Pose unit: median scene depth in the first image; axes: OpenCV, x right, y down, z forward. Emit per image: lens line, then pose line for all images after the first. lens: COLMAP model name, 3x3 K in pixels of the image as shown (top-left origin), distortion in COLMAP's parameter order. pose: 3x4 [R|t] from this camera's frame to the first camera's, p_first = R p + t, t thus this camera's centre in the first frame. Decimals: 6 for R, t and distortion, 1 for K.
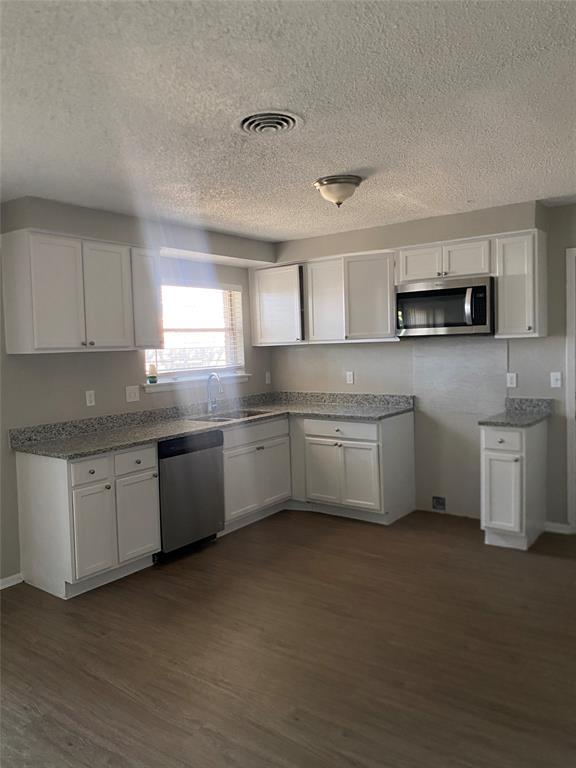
lens RADIAL K [[589.7, 0, 285.8], [0, 589.7, 383.4], [0, 0, 1]] dist [0.043422, -0.023452]
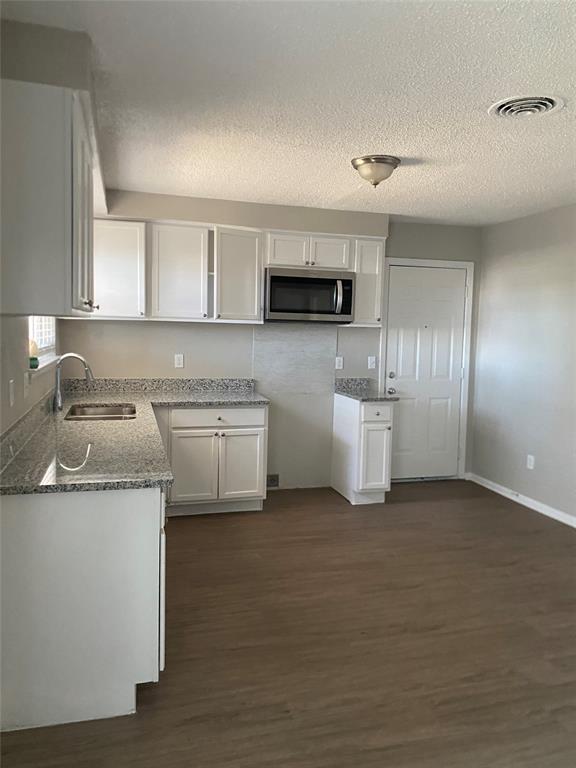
lens RADIAL K [[589.7, 0, 287.0], [0, 589.7, 383.6], [0, 0, 1]] dist [0.043422, -0.023452]
pose [[0.589559, -0.029932, 0.807170, -0.612280], [0.009319, 0.999499, 0.030258, -0.000981], [-0.807671, -0.010316, 0.589543, 0.399647]]
